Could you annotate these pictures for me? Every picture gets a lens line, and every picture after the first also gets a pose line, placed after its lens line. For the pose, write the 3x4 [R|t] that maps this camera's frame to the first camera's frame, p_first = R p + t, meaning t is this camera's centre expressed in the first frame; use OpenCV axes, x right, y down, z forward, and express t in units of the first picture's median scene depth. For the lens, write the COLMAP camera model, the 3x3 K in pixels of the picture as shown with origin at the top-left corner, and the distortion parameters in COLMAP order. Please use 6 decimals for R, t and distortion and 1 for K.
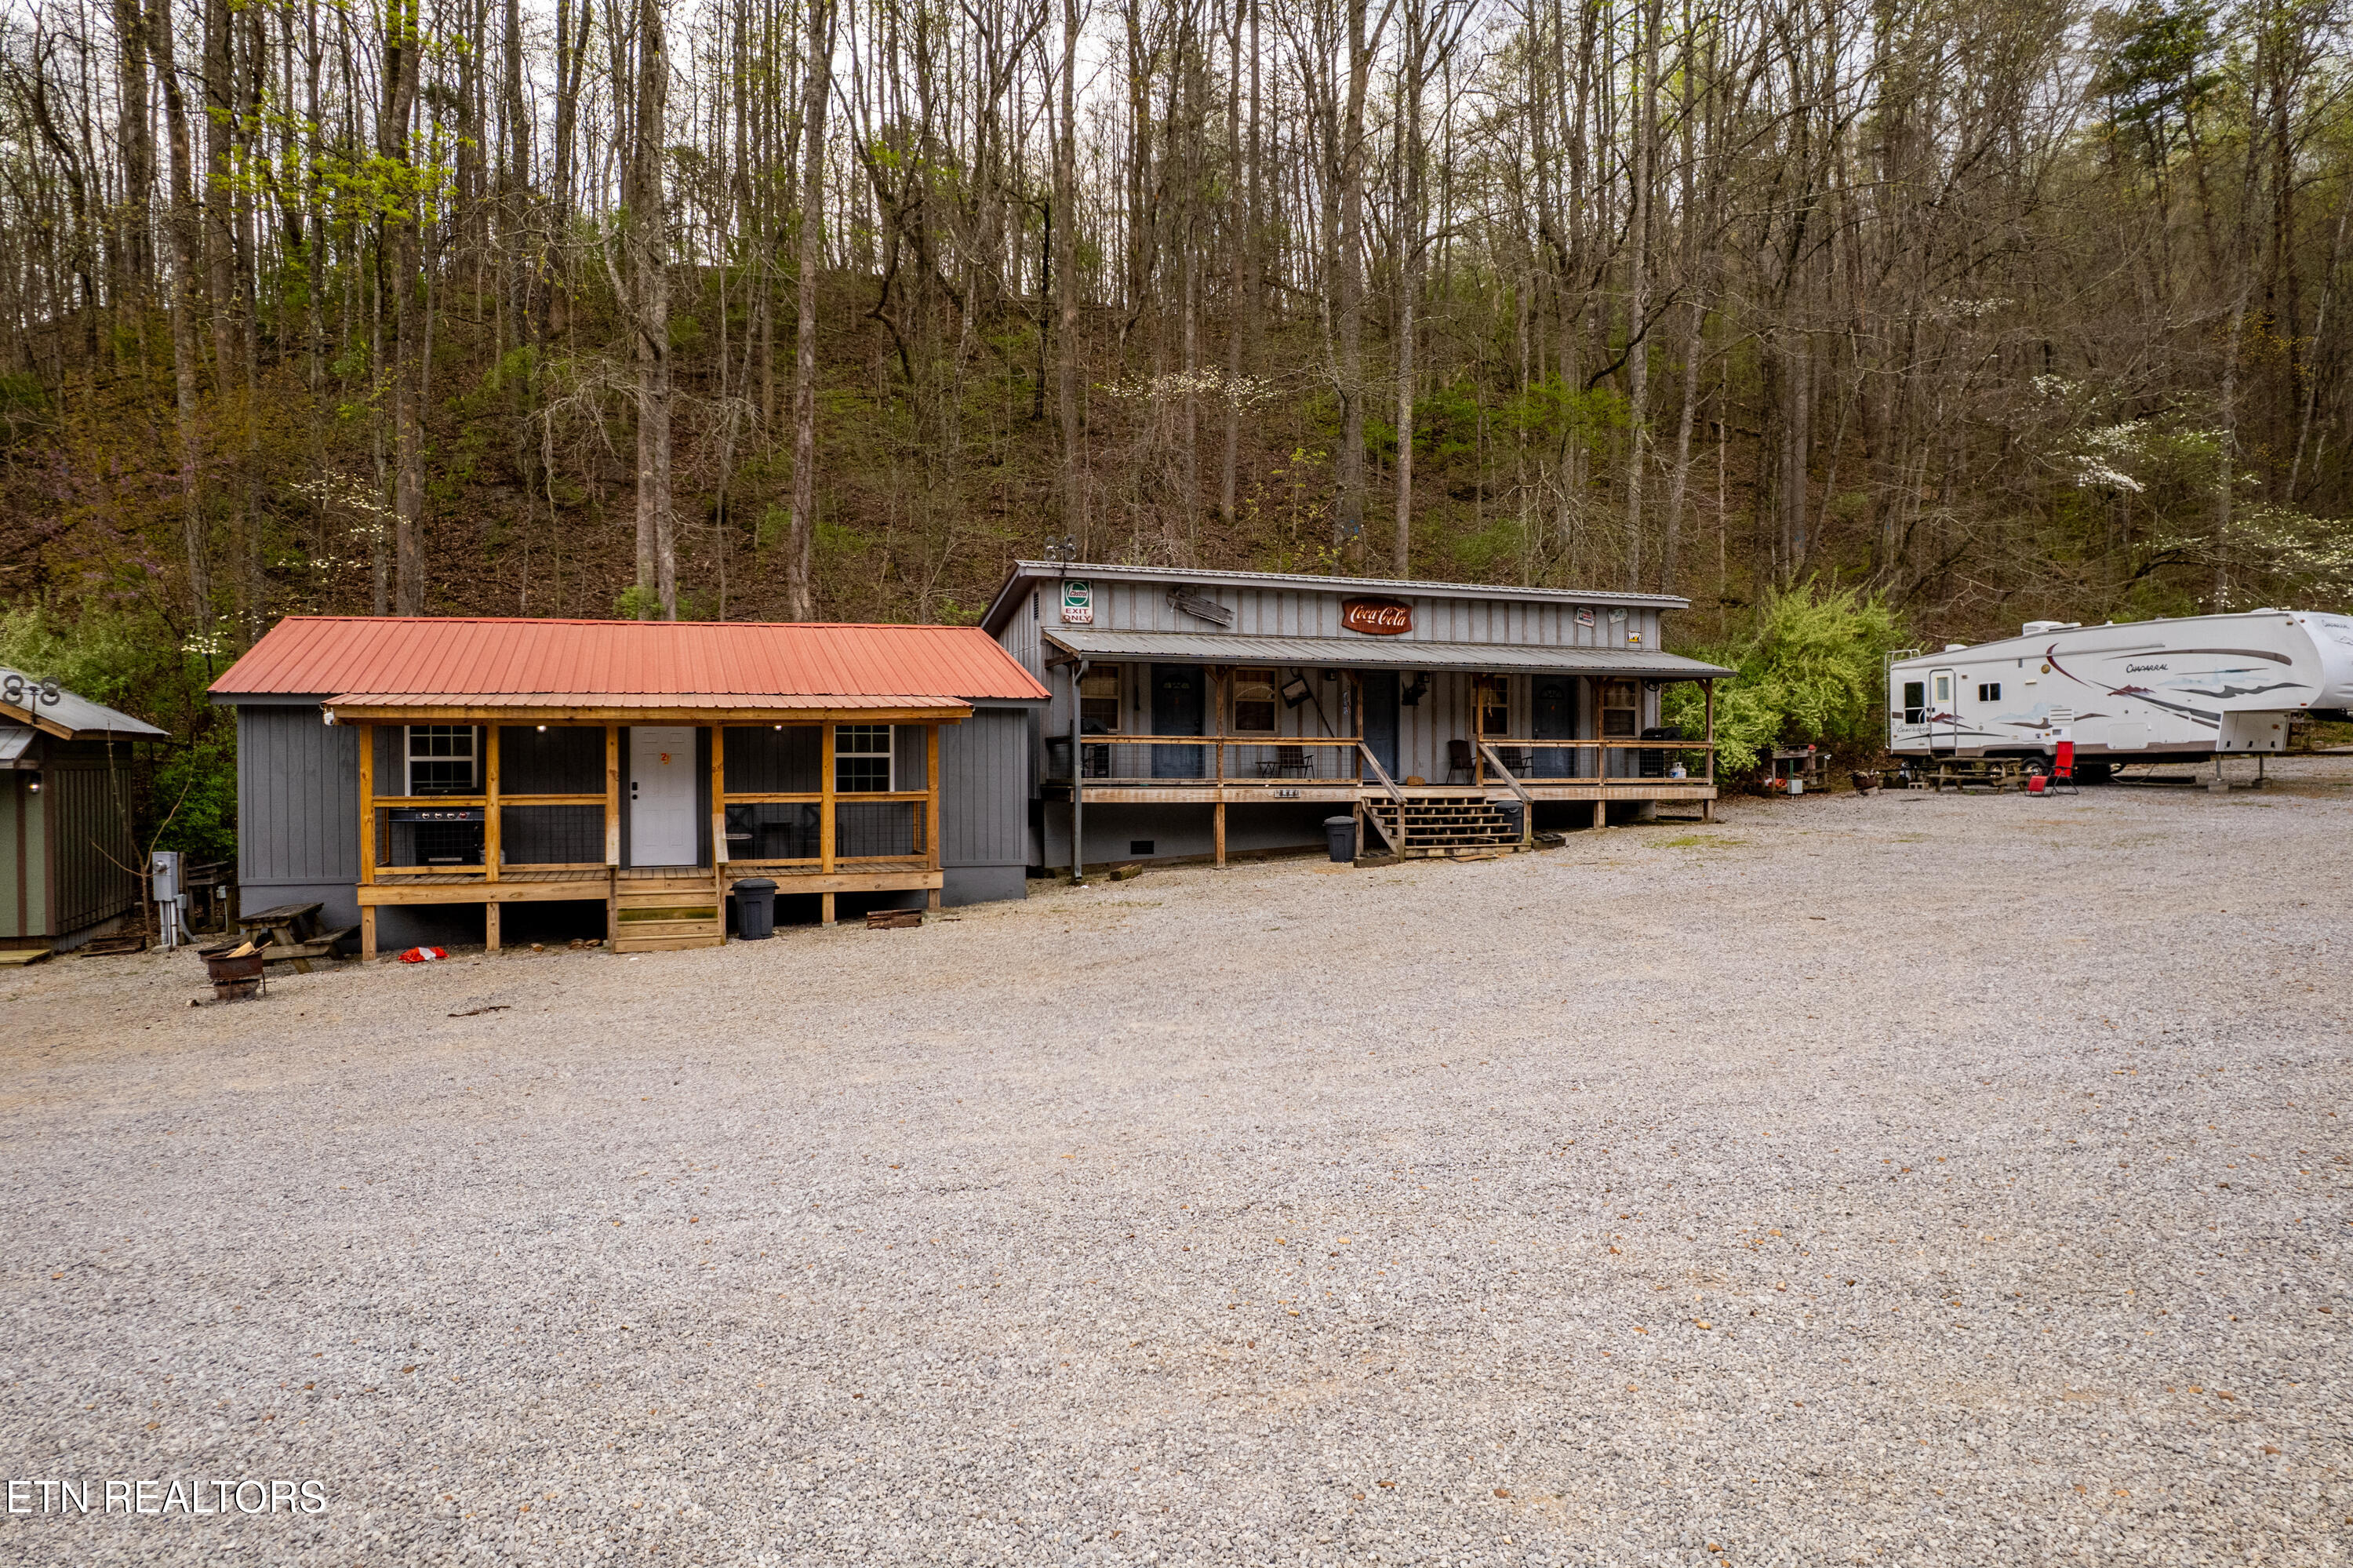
lens RADIAL K [[1494.9, 0, 1176.5], [0, 1494.9, 784.0], [0, 0, 1]] dist [-0.073801, 0.063866]
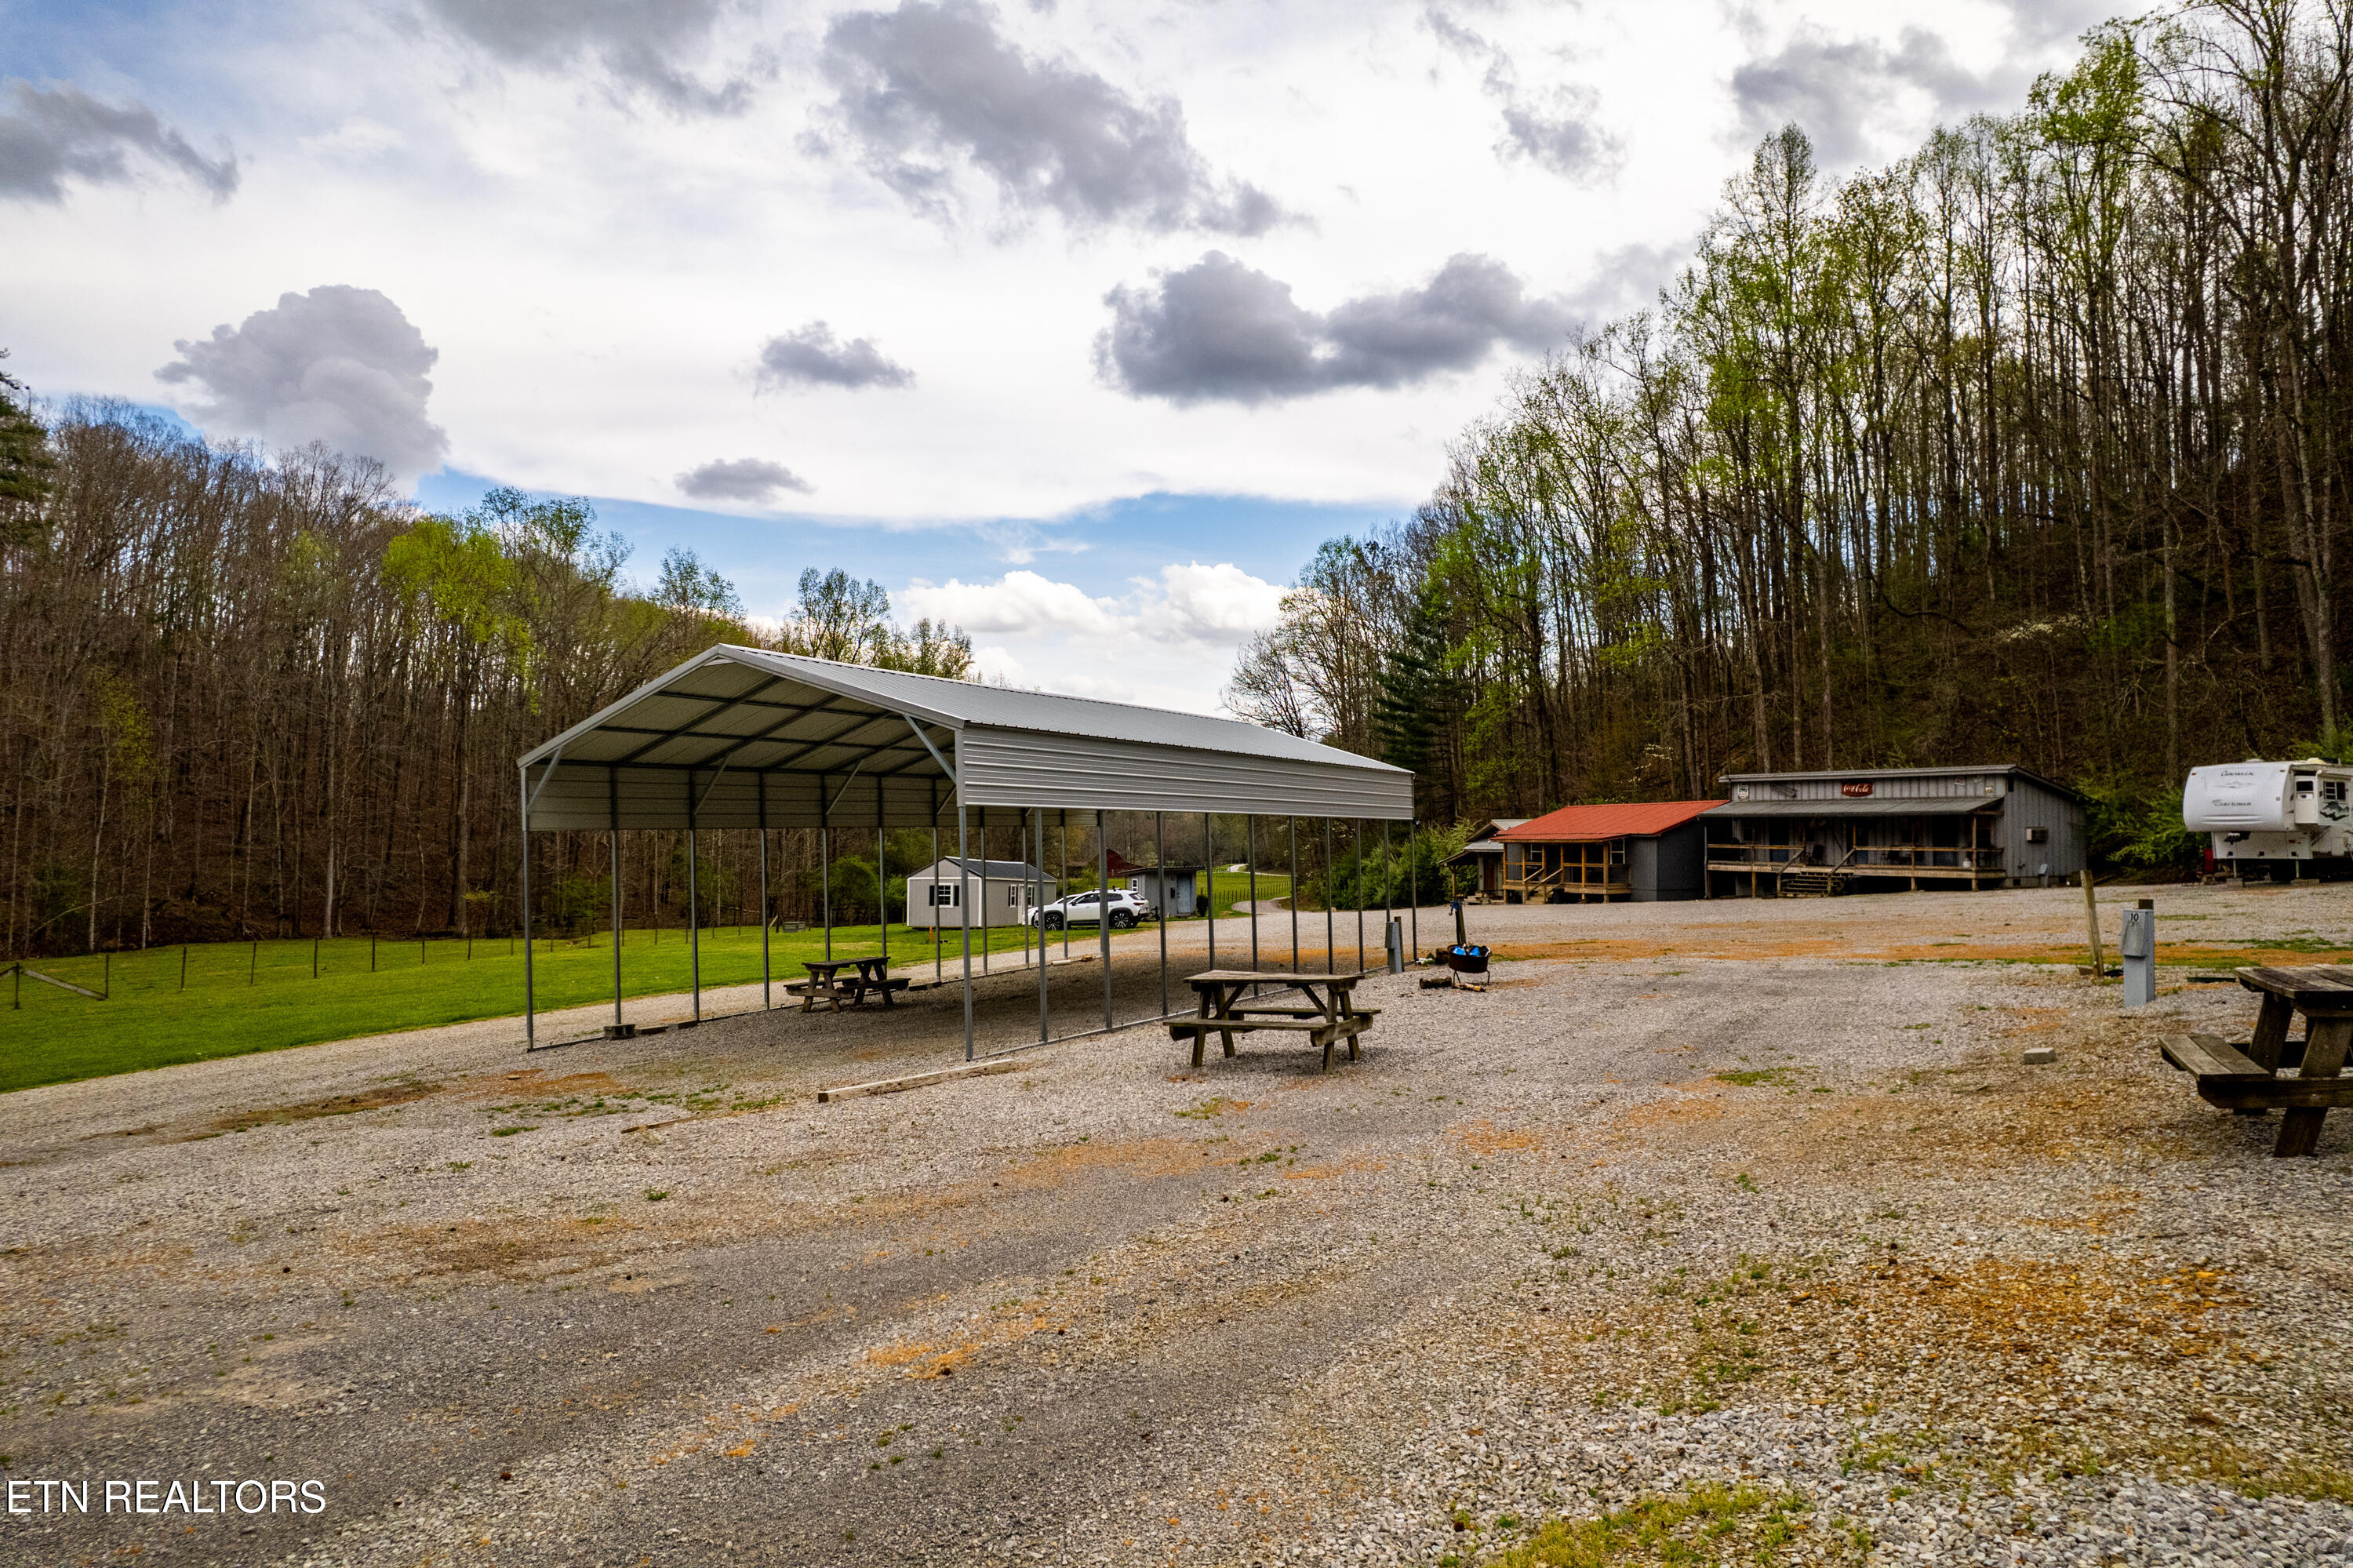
lens RADIAL K [[1494.9, 0, 1176.5], [0, 1494.9, 784.0], [0, 0, 1]] dist [-0.073801, 0.063866]
pose [[0.122778, -0.025829, -0.992098, 2.171972], [-0.002042, 0.999653, -0.026278, -0.061738], [0.992432, 0.005252, 0.122683, -0.247843]]
